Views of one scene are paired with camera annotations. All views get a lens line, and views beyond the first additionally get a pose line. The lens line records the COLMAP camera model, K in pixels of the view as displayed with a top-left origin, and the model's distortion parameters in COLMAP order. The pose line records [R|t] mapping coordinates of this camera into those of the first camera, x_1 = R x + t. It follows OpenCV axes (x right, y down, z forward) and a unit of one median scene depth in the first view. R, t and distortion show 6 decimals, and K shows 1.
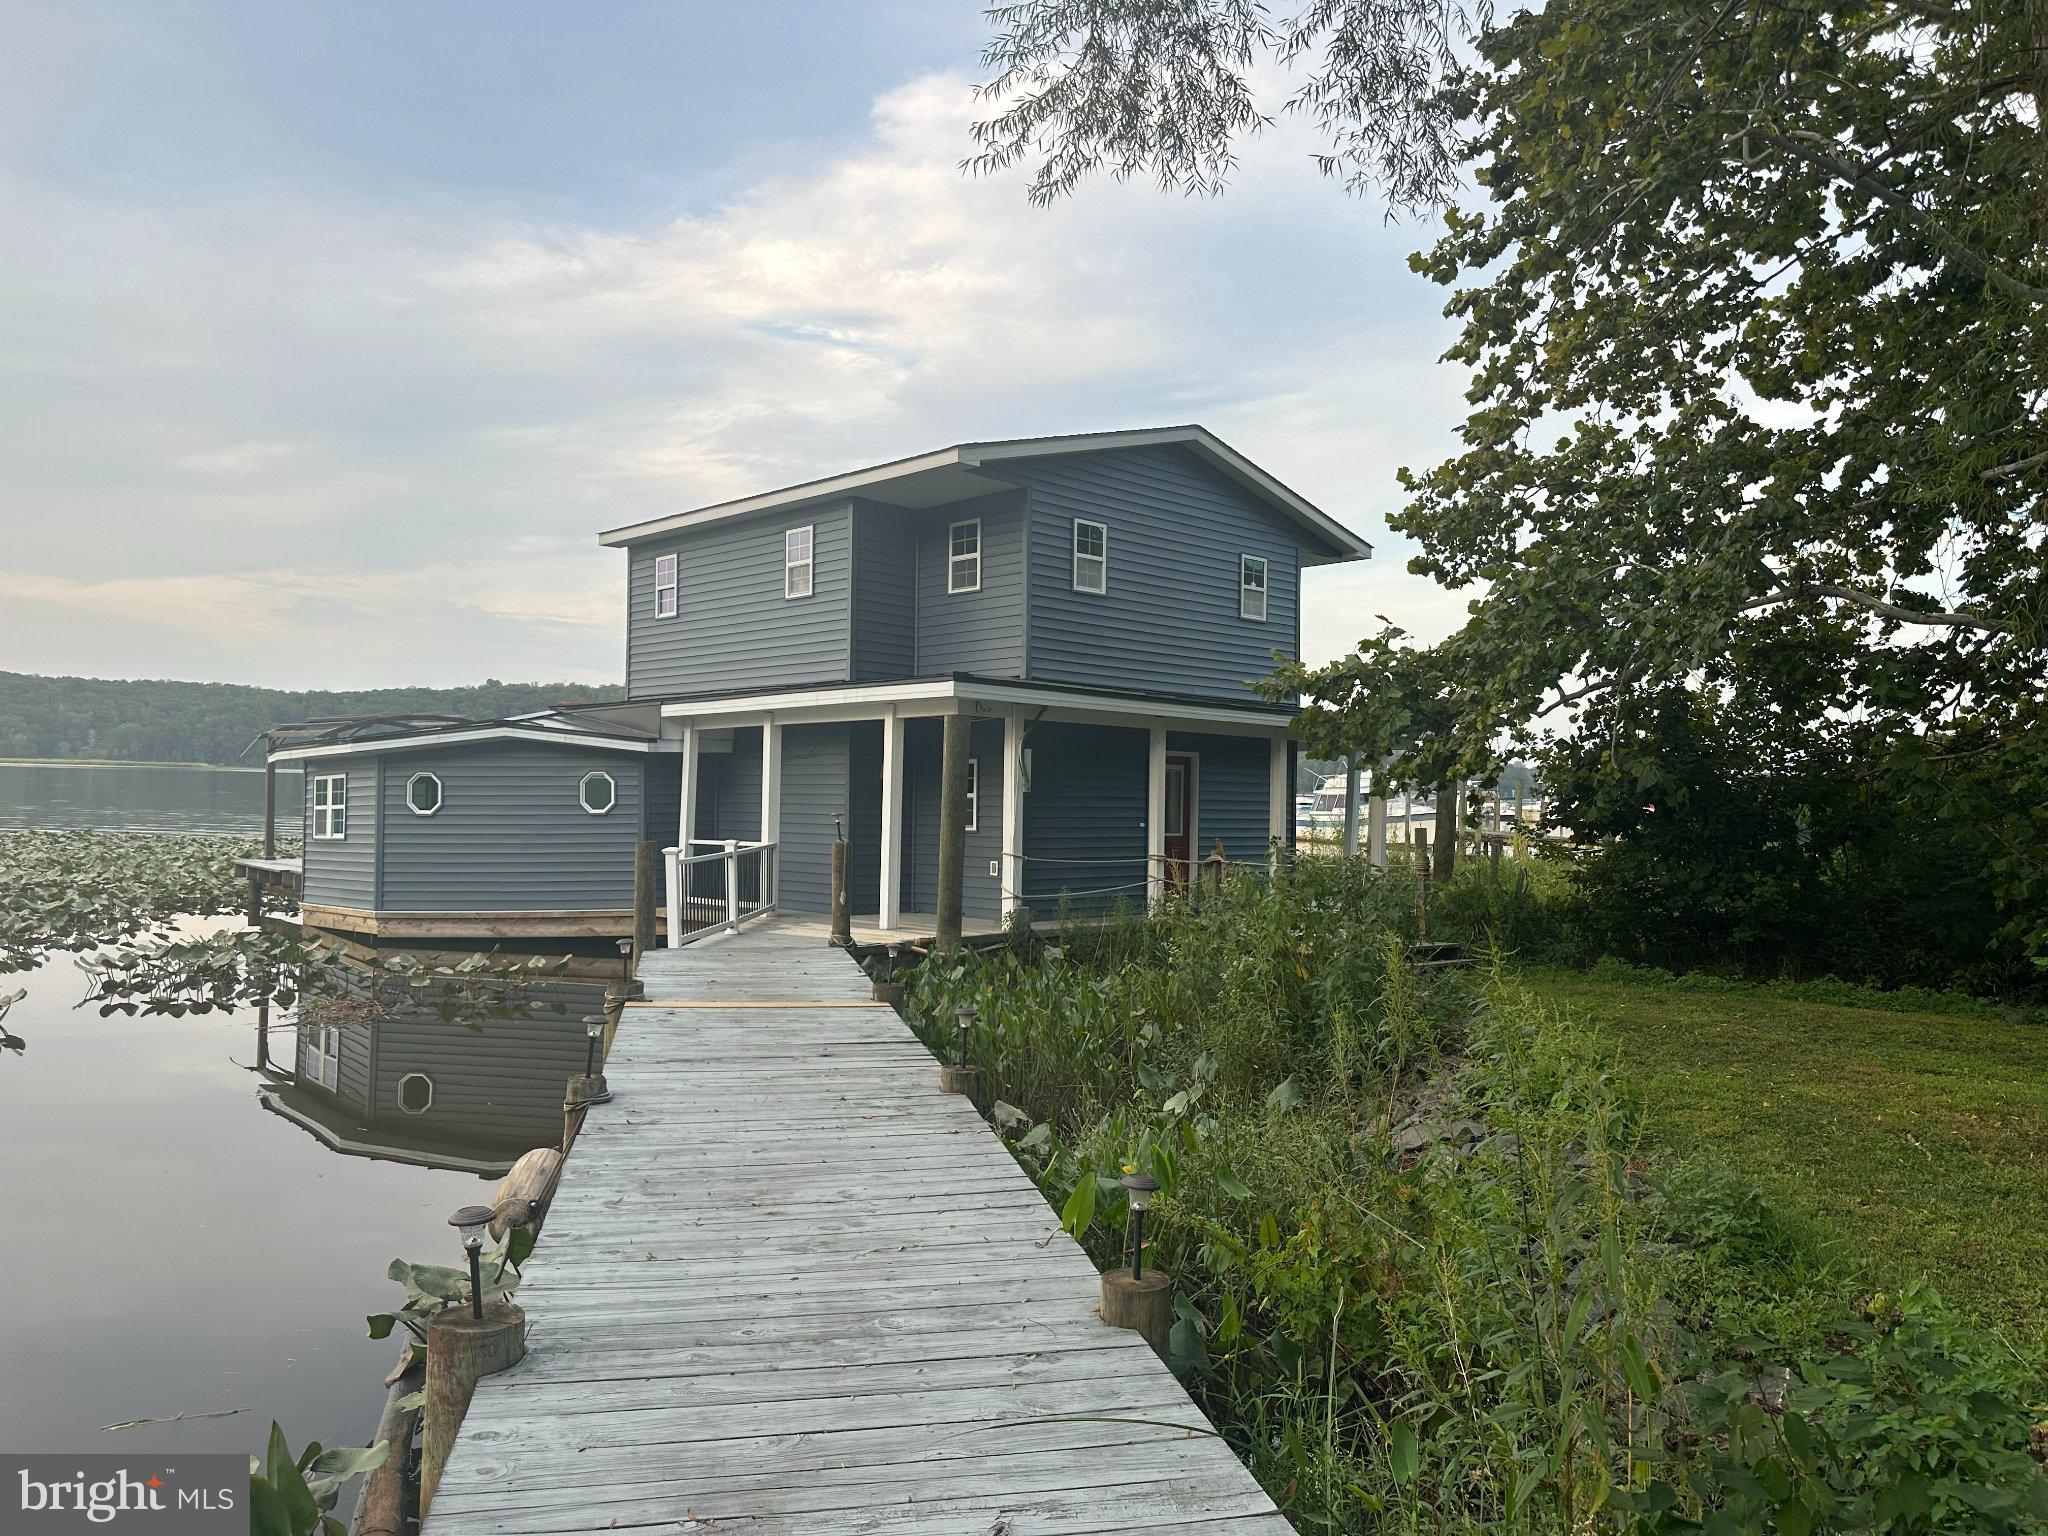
lens RADIAL K [[1442.9, 0, 1023.4], [0, 1442.9, 765.6], [0, 0, 1]] dist [0.012255, 0.002553]
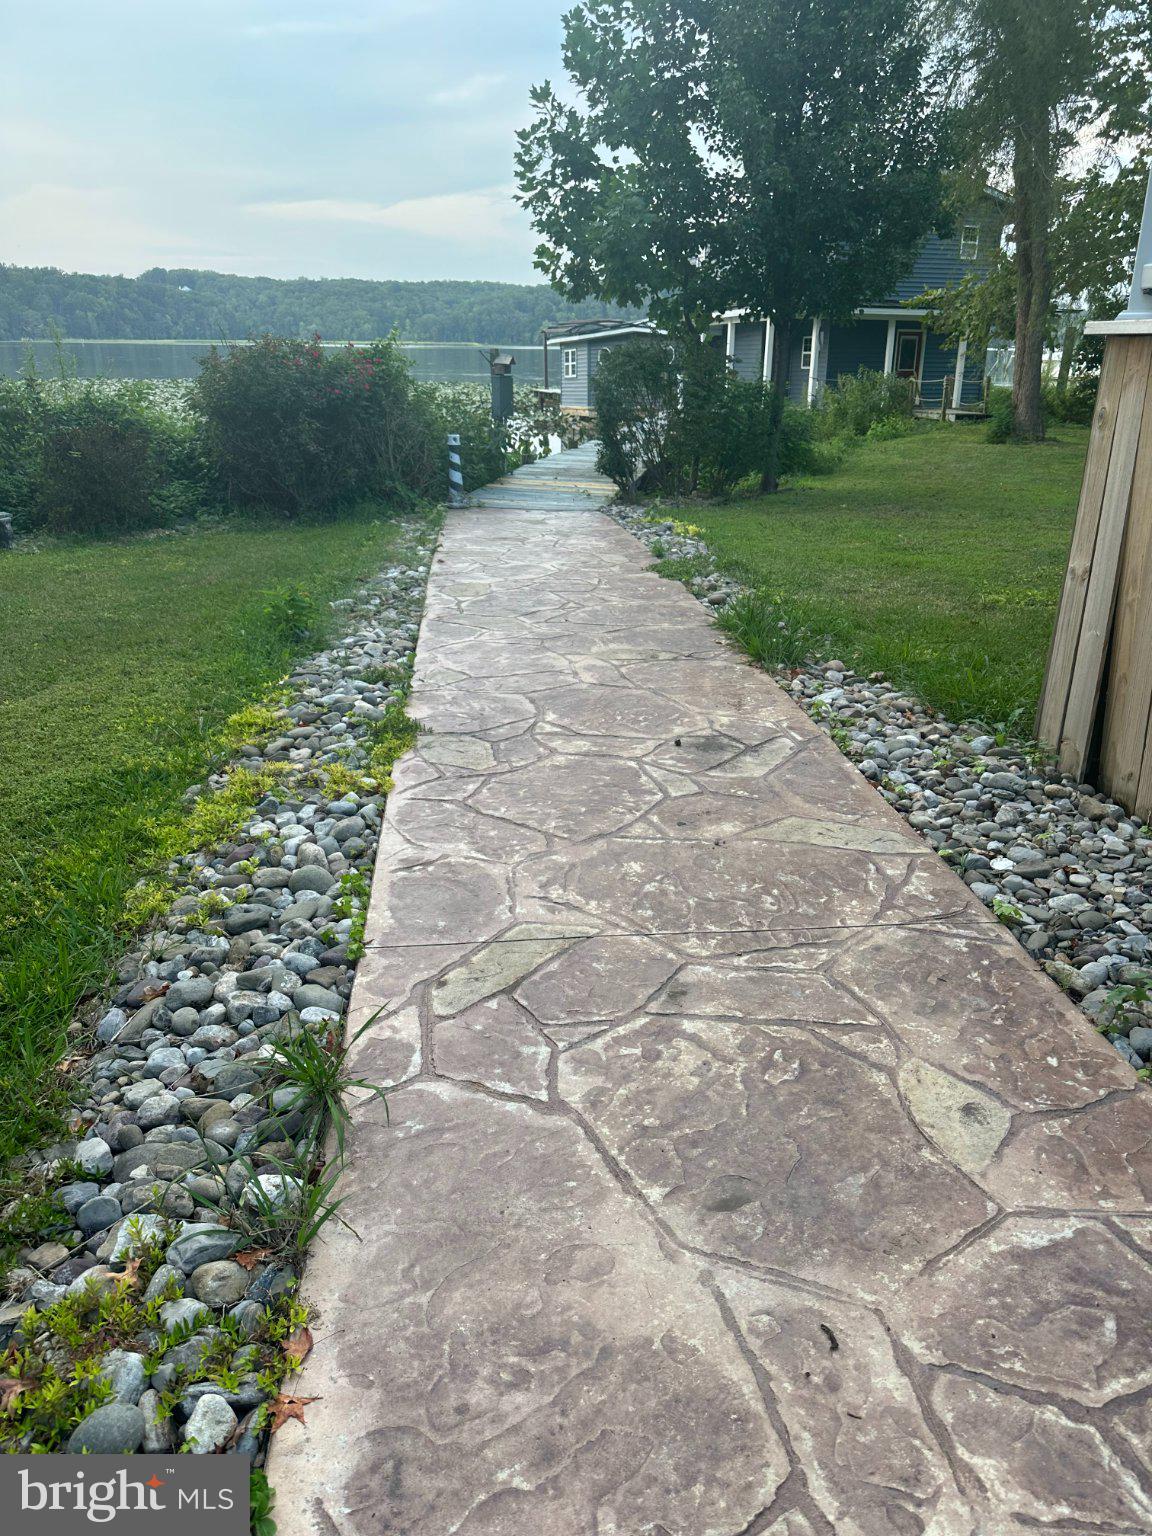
lens RADIAL K [[1082.2, 0, 577.7], [0, 1082.2, 771.0], [0, 0, 1]] dist [0.012255, 0.002553]
pose [[0.910513, 0.129995, -0.392515, 0.317148], [0.026059, 0.929366, 0.368239, -0.005146], [0.412660, -0.345515, 0.842812, -0.722241]]
